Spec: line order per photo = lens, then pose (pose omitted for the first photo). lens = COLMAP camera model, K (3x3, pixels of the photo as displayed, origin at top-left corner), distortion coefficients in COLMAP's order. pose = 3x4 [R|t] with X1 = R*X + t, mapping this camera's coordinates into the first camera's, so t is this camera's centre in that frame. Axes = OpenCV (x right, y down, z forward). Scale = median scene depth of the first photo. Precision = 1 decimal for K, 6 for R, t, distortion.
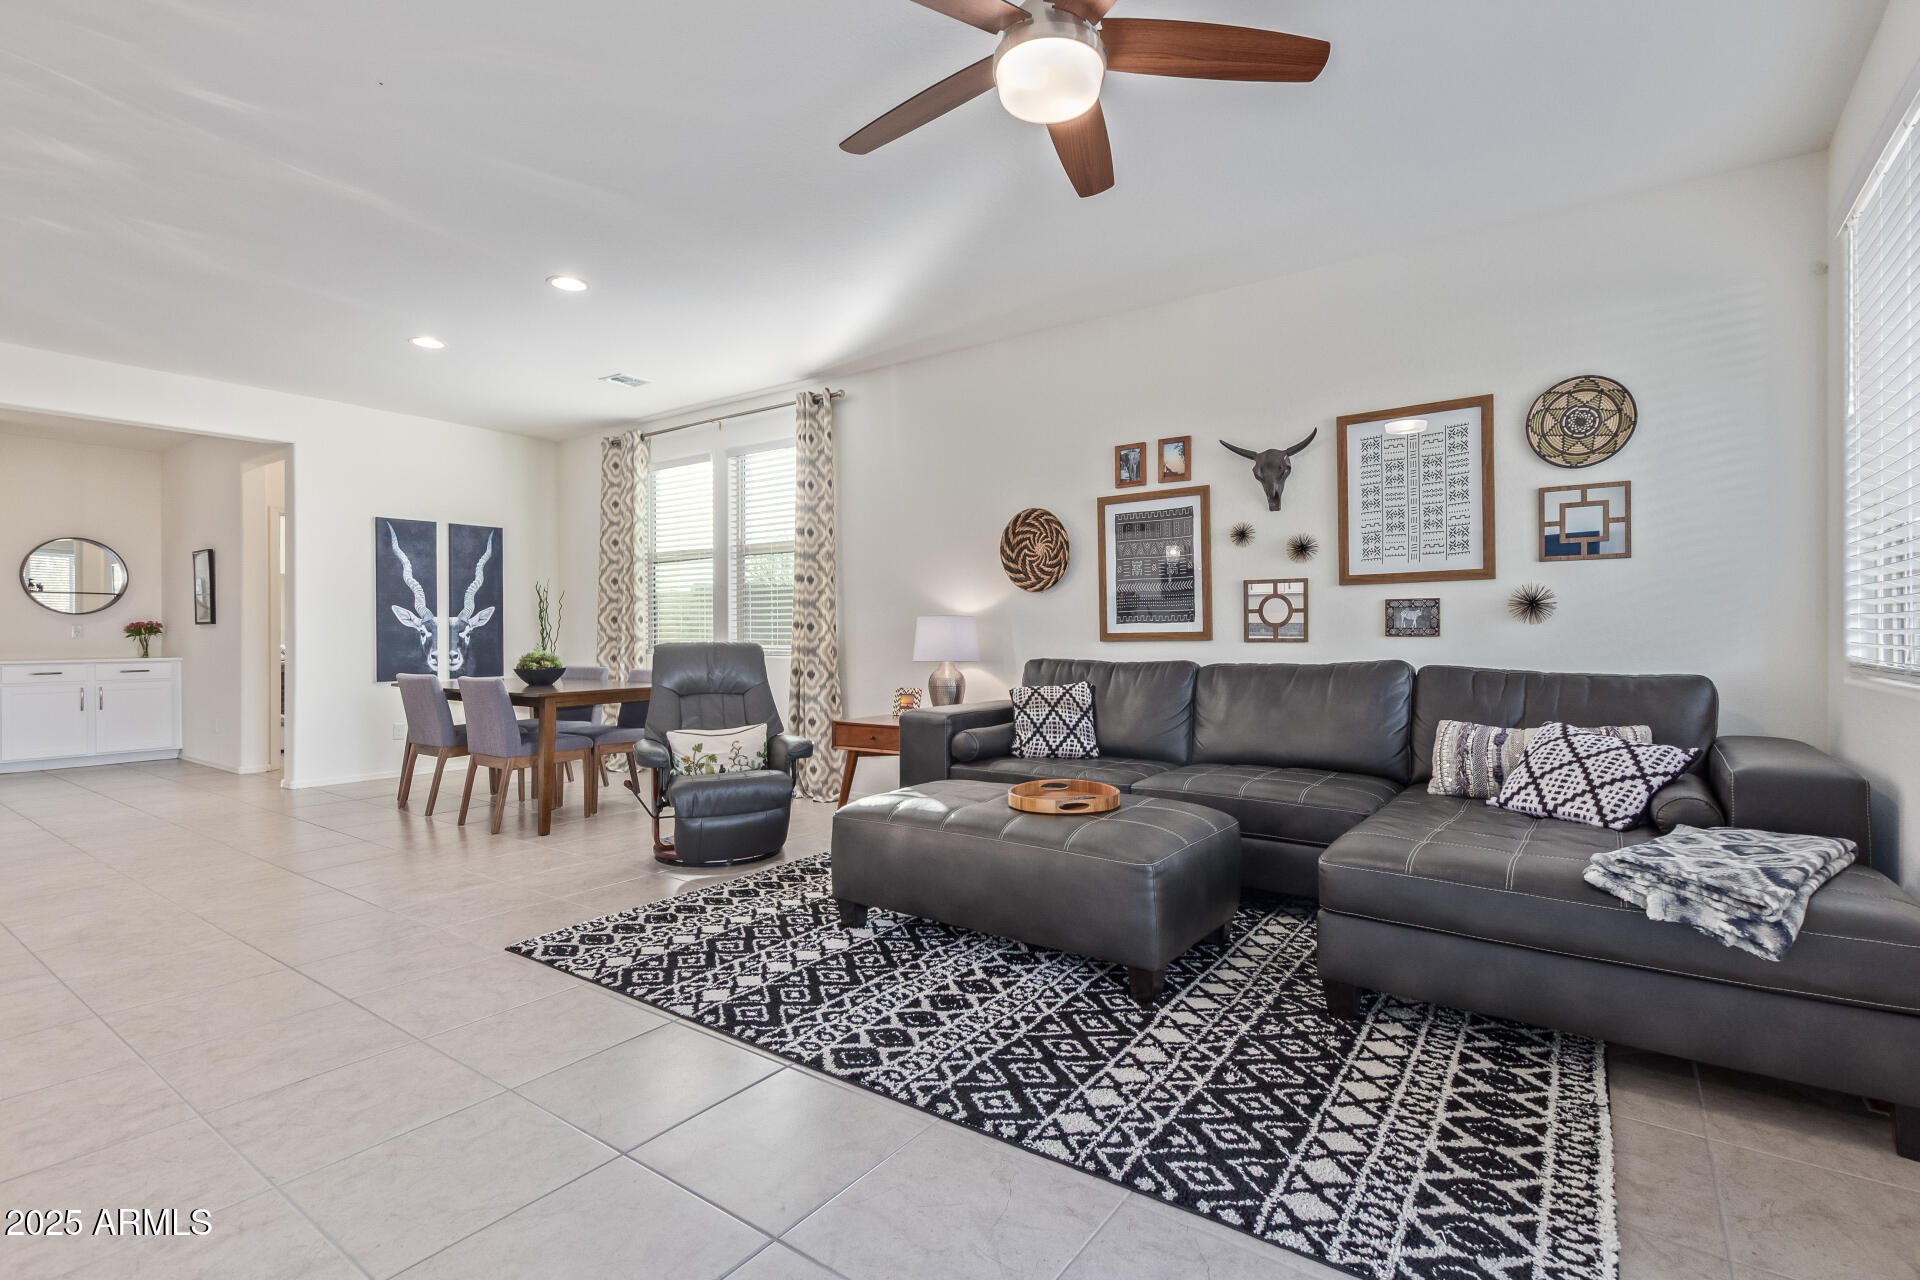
lens RADIAL K [[897.5, 0, 967.0], [0, 897.5, 641.2], [0, 0, 1]] dist [0.009840, -0.003964]
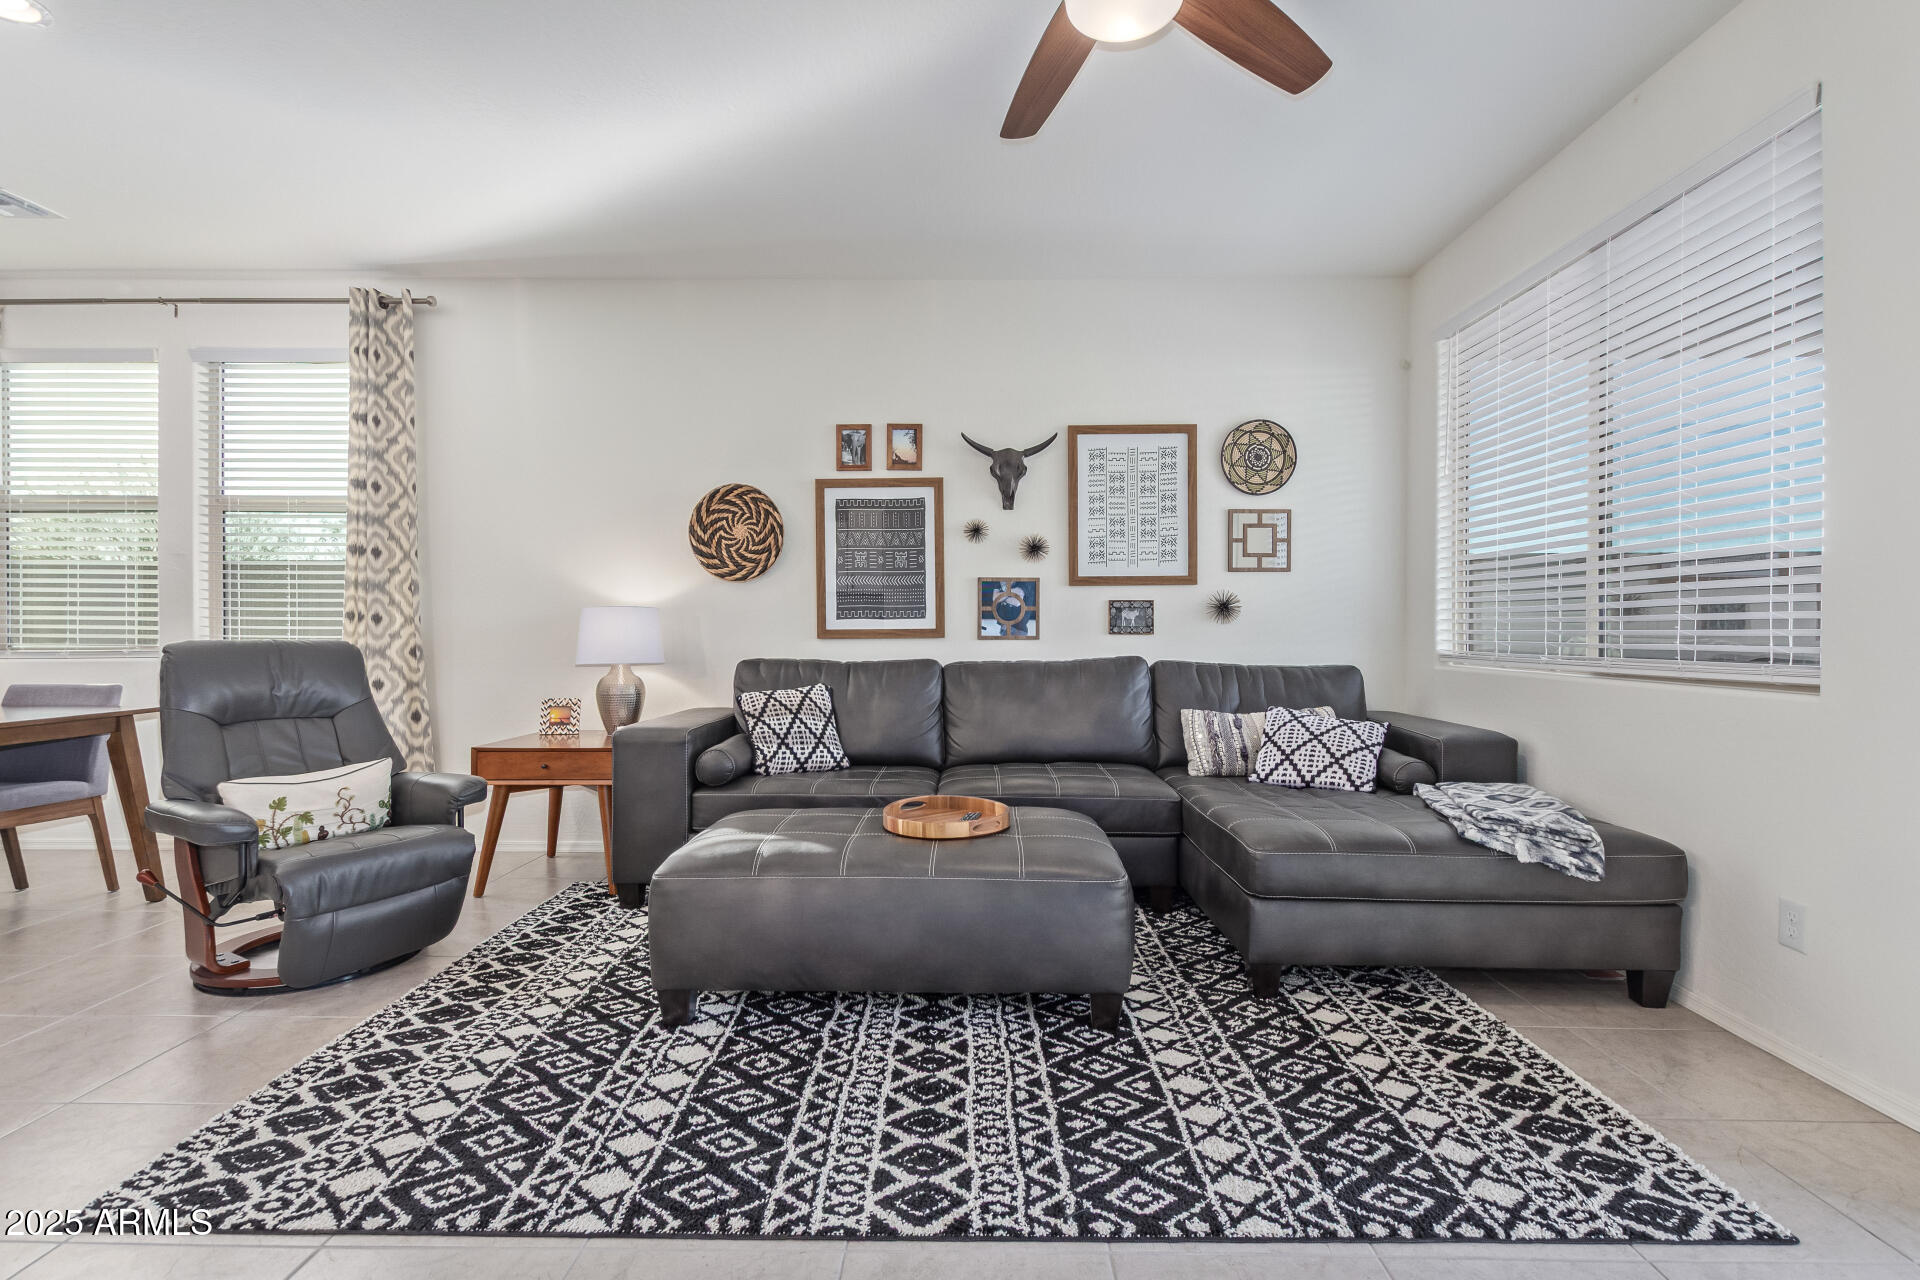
lens RADIAL K [[897.5, 0, 967.5], [0, 897.5, 636.1], [0, 0, 1]] dist [0.009840, -0.003964]
pose [[0.820598, 0.002309, 0.571501, -0.324352], [-0.000476, 0.999994, -0.003356, 0.000768], [-0.571505, 0.002482, 0.820595, 0.233711]]
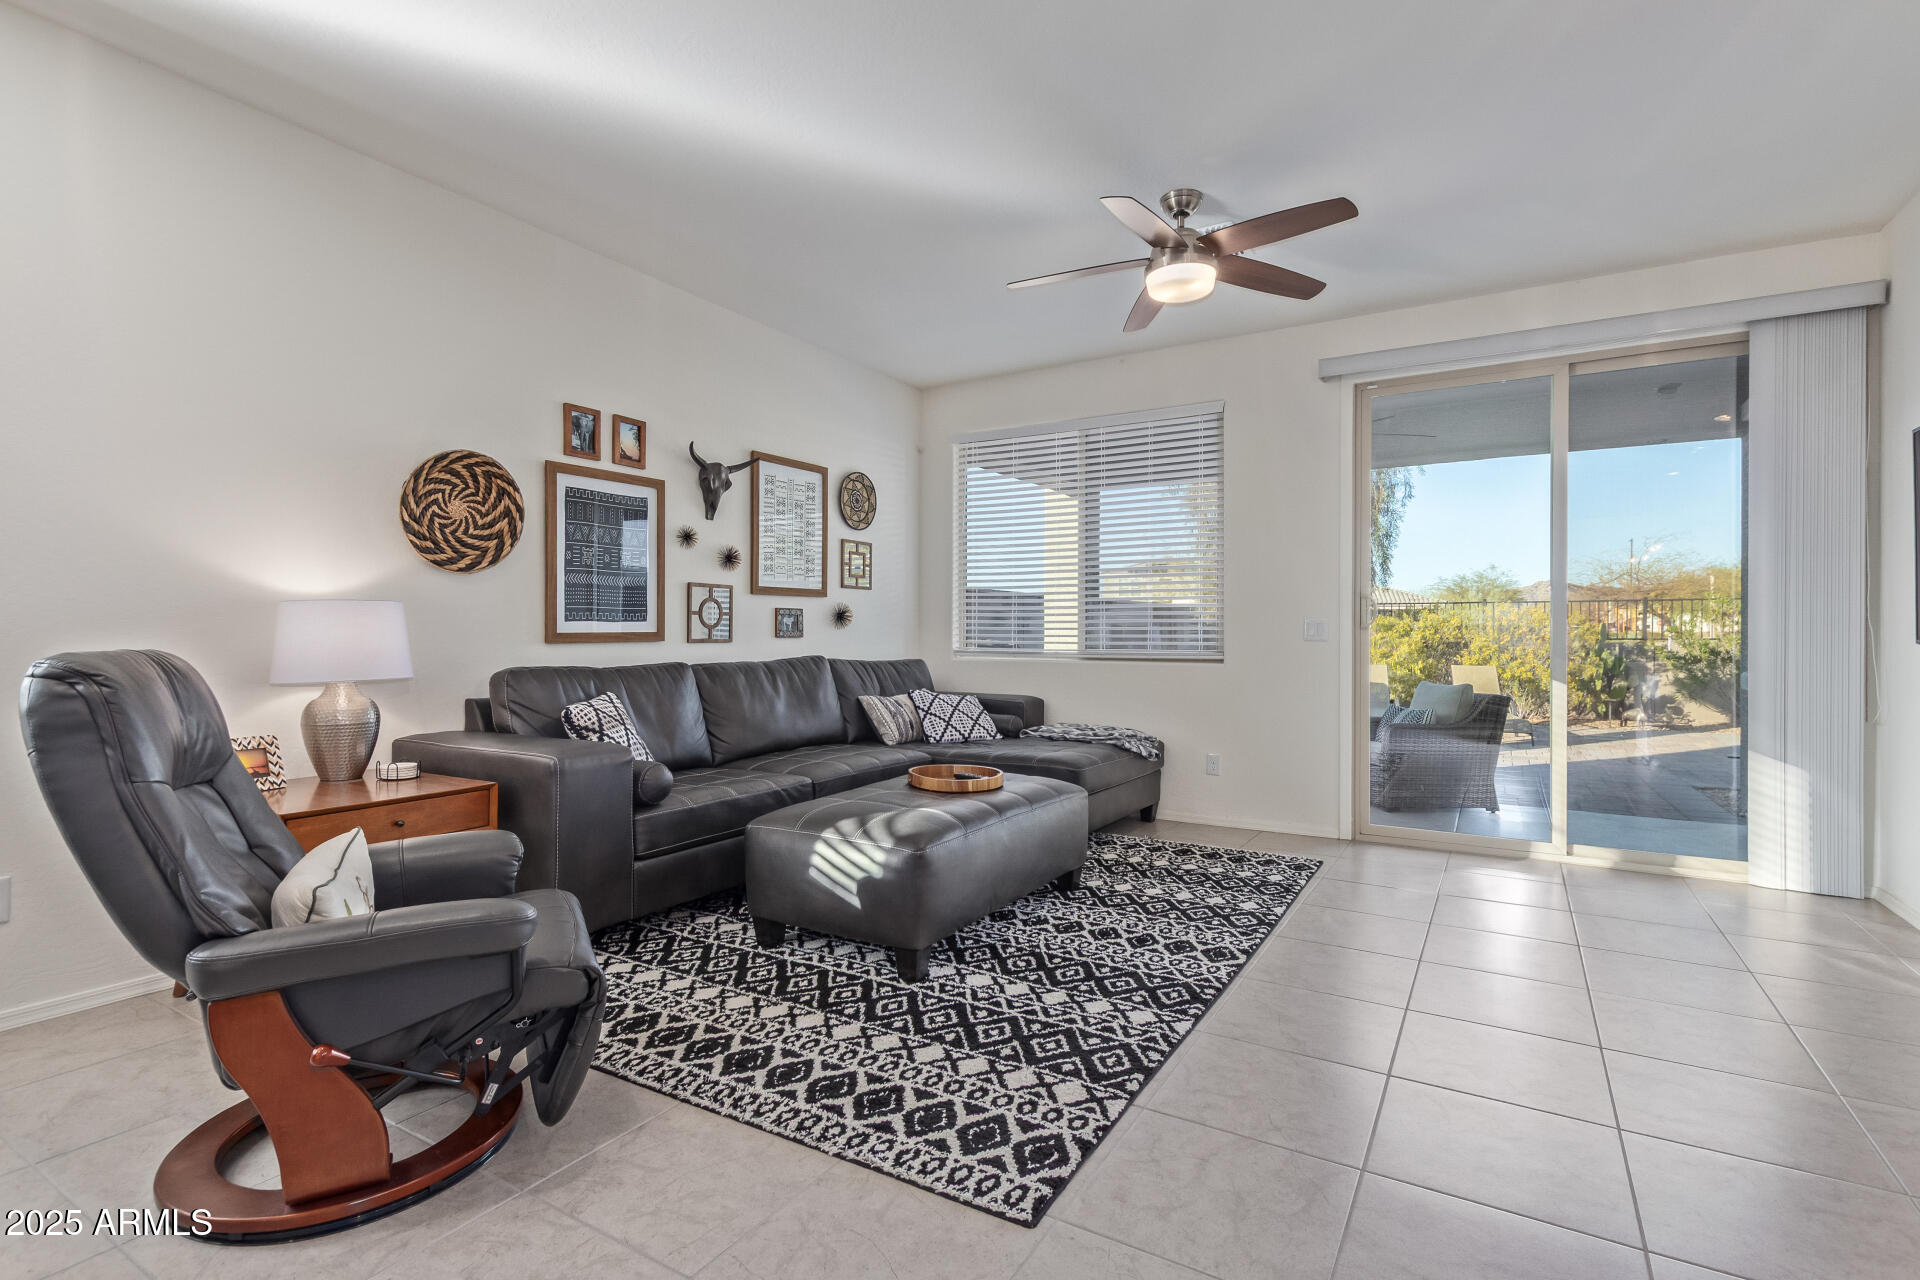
lens RADIAL K [[897.5, 0, 970.8], [0, 897.5, 637.8], [0, 0, 1]] dist [0.009840, -0.003964]
pose [[-0.081767, 0.000615, 0.996651, -0.890540], [0.003978, 0.999992, -0.000291, -0.003581], [-0.996643, 0.003941, -0.081769, 0.926060]]
